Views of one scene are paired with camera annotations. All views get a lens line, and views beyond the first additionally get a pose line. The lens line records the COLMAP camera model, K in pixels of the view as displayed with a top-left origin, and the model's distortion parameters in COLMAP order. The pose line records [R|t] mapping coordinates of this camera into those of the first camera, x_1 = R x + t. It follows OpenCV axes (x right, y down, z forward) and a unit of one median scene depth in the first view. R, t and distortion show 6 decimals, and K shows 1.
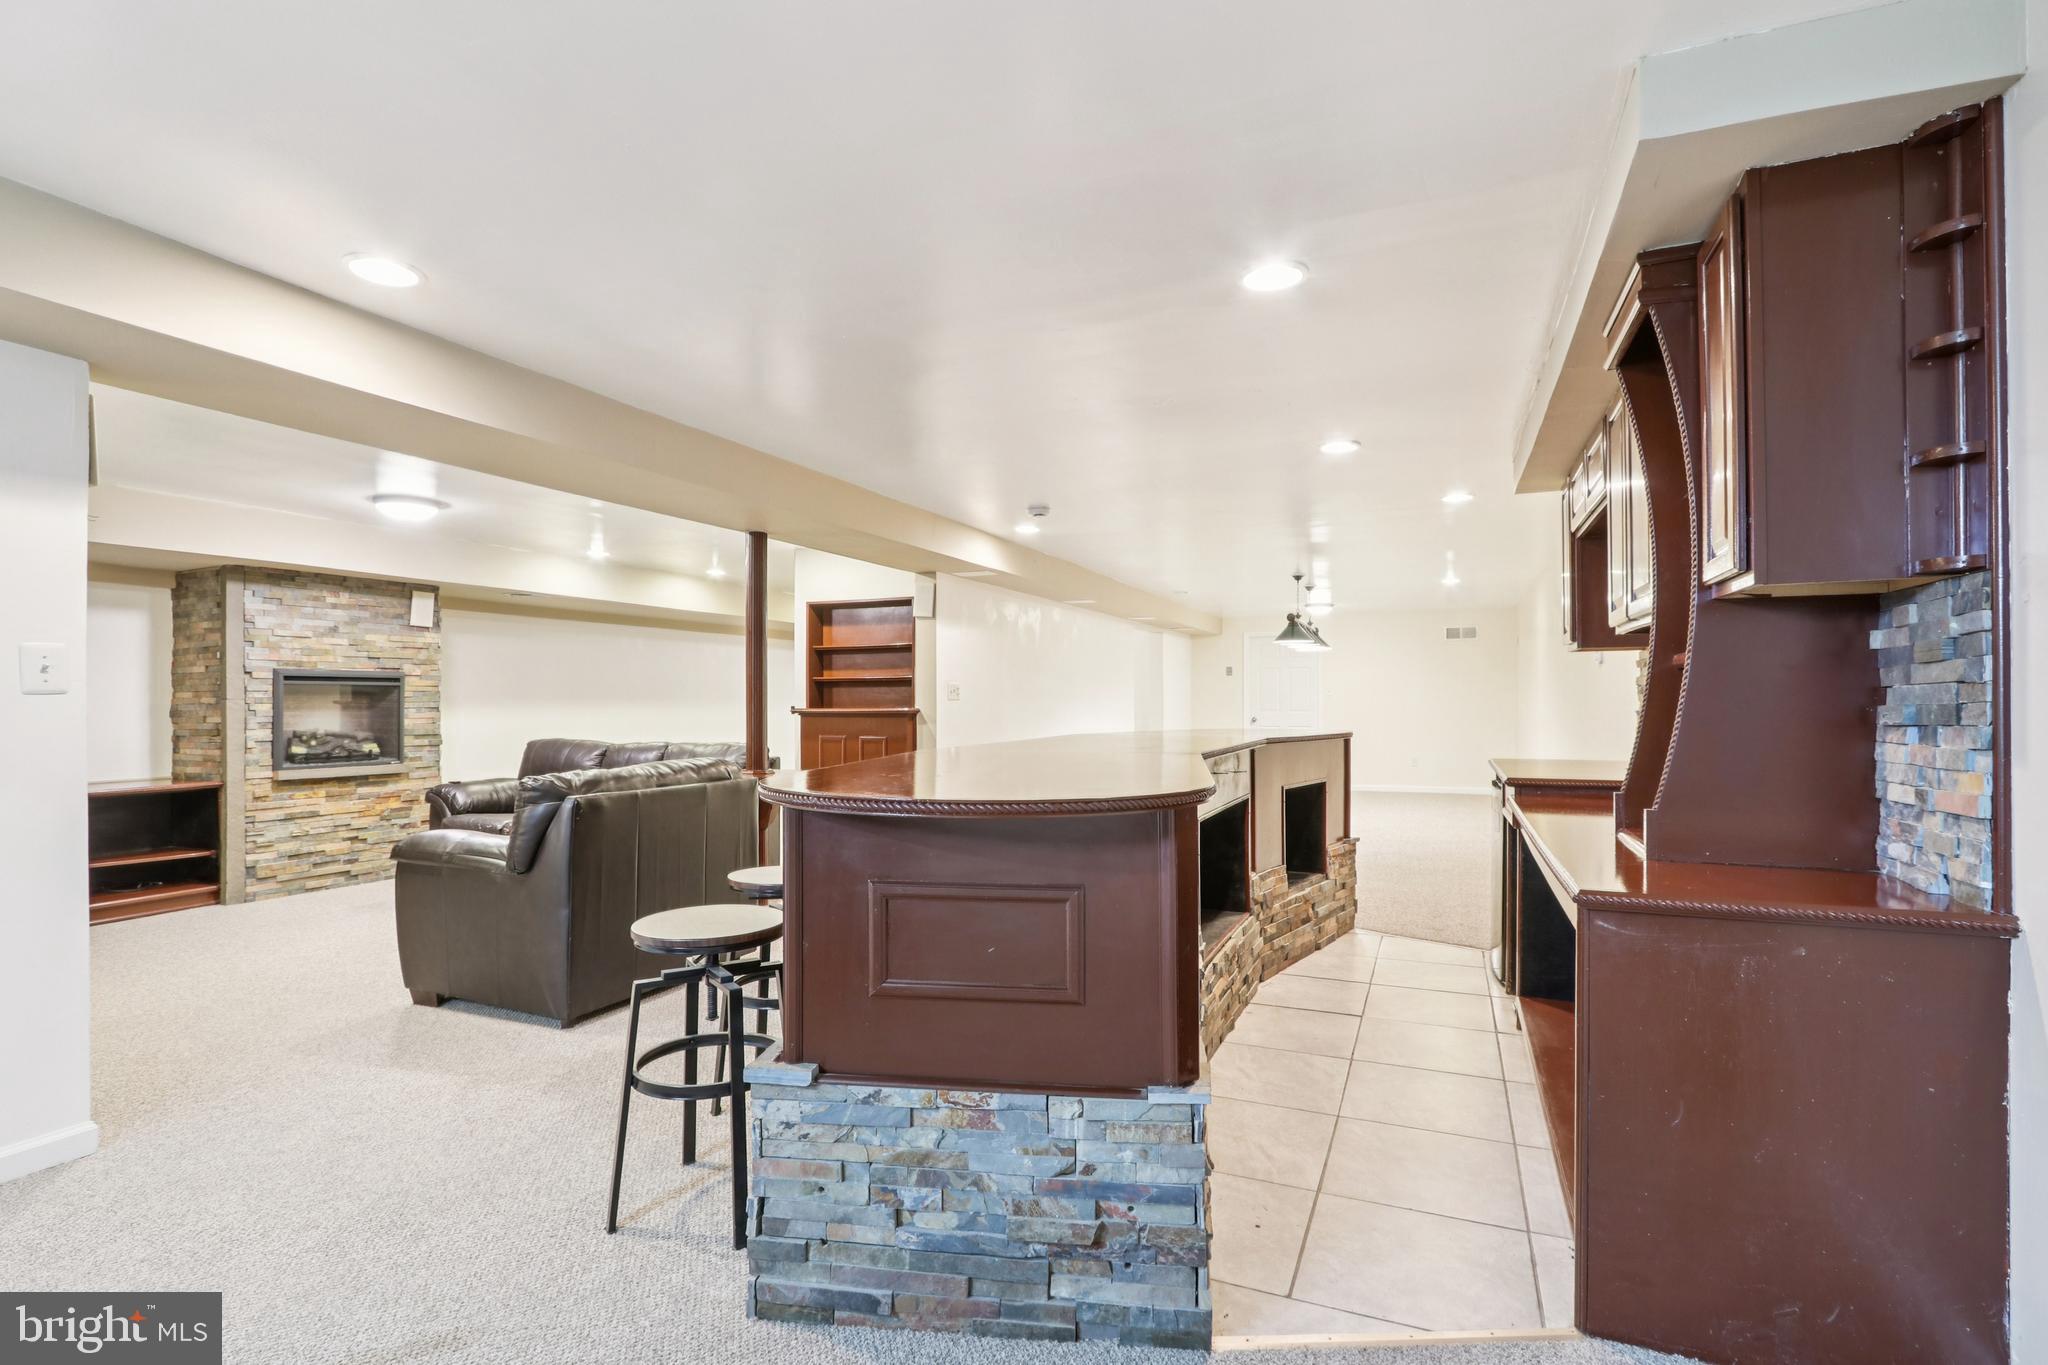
lens RADIAL K [[1002.8, 0, 1035.1], [0, 1002.8, 696.7], [0, 0, 1]] dist [-0.000900, 0.002822]
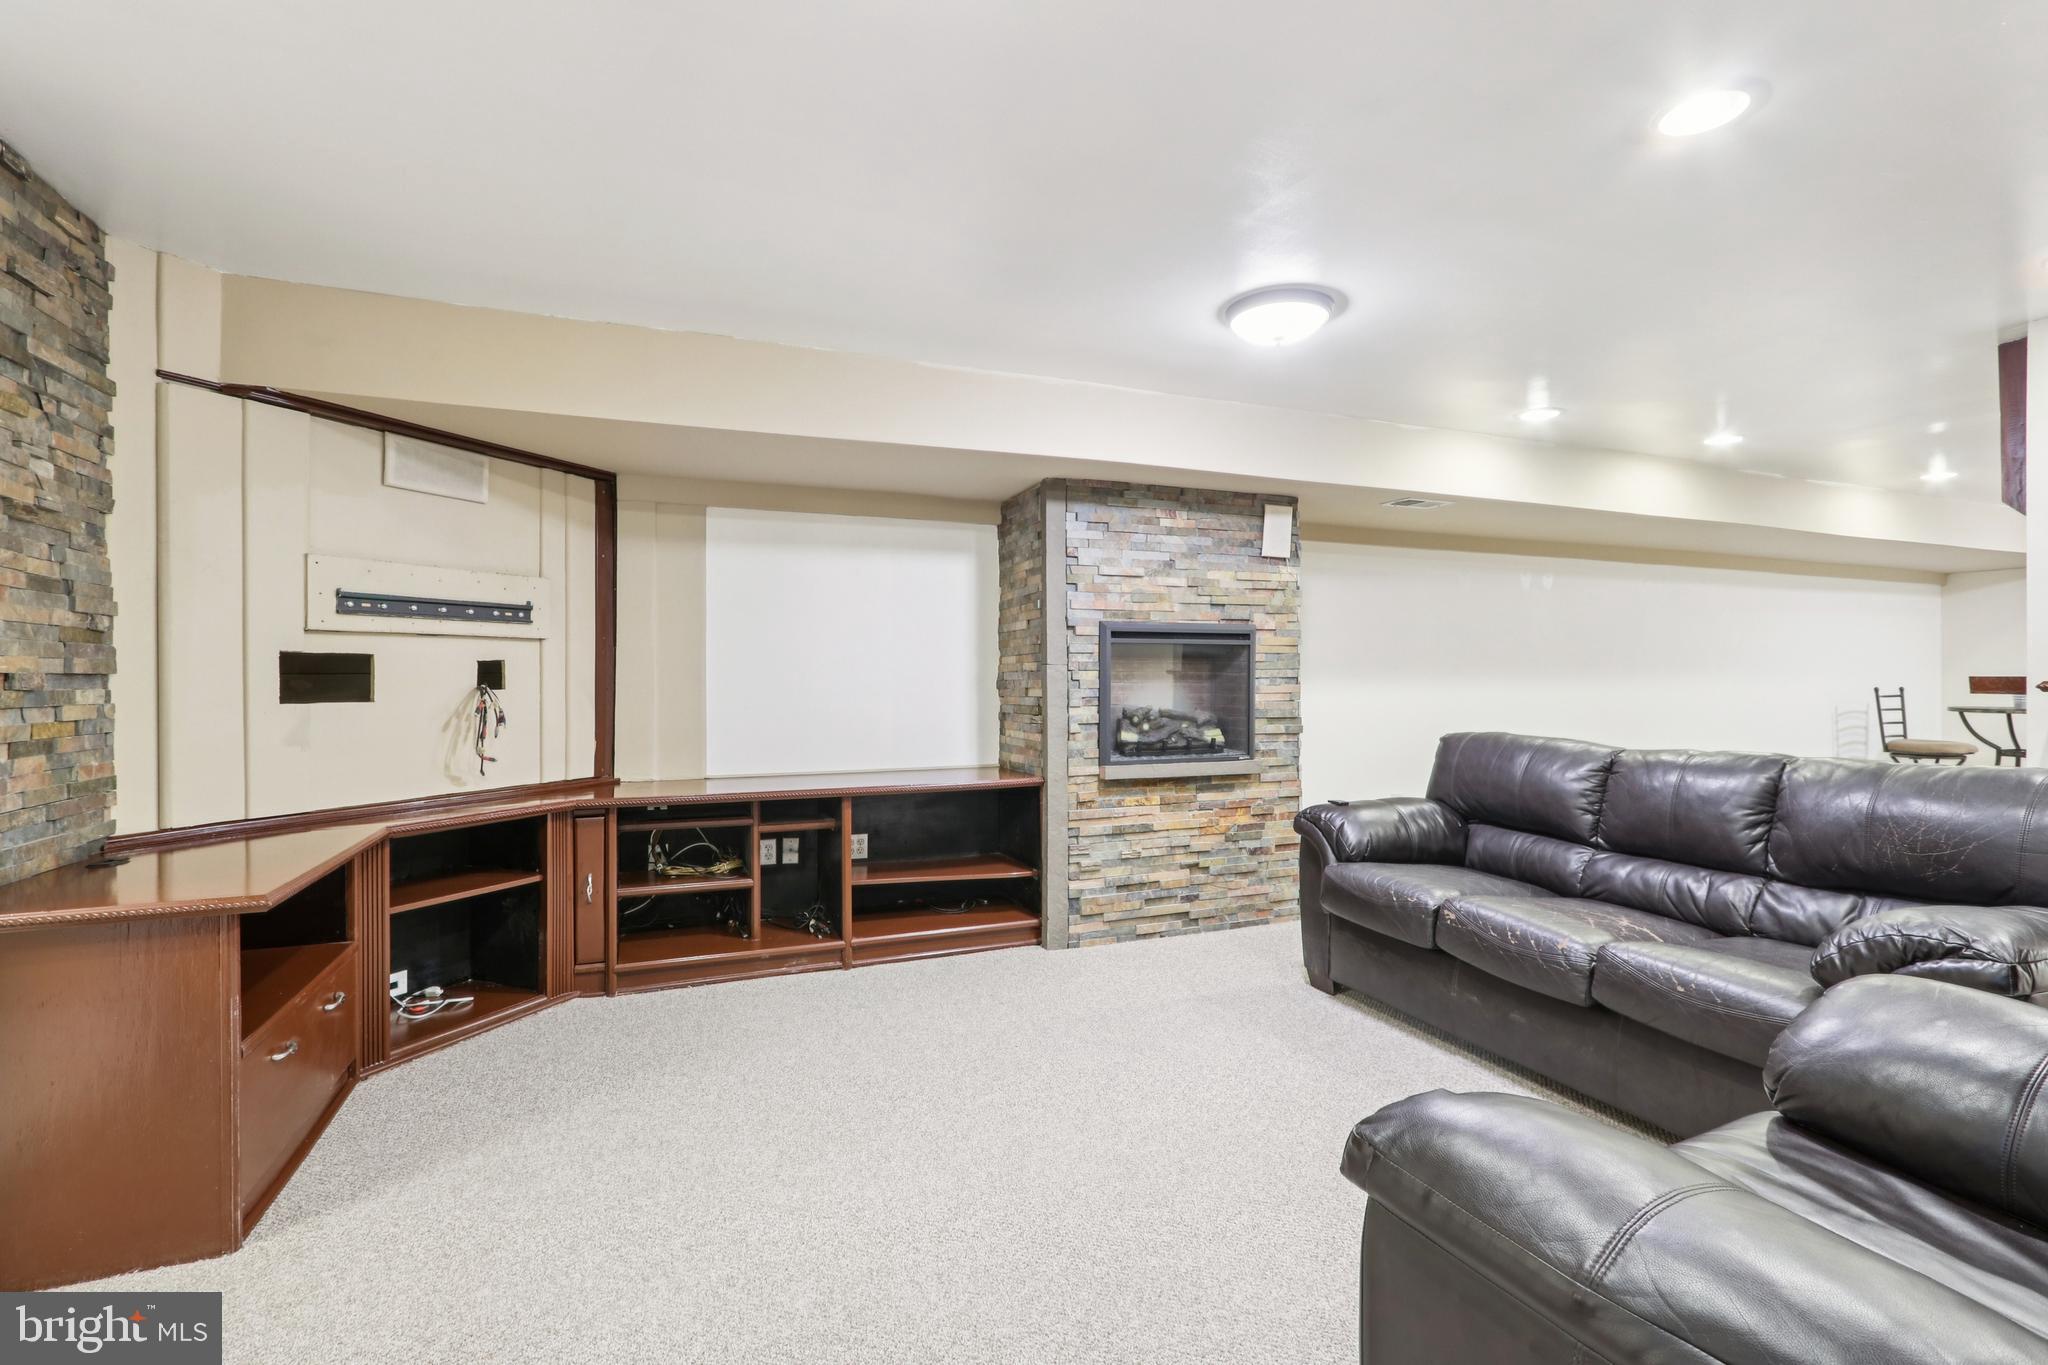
lens RADIAL K [[1002.8, 0, 1031.7], [0, 1002.8, 685.5], [0, 0, 1]] dist [-0.000900, 0.002822]
pose [[0.737867, 0.008659, -0.674891, -0.303956], [0.003188, 0.999862, 0.016315, 0.005160], [0.674939, -0.014190, 0.737738, 0.427480]]
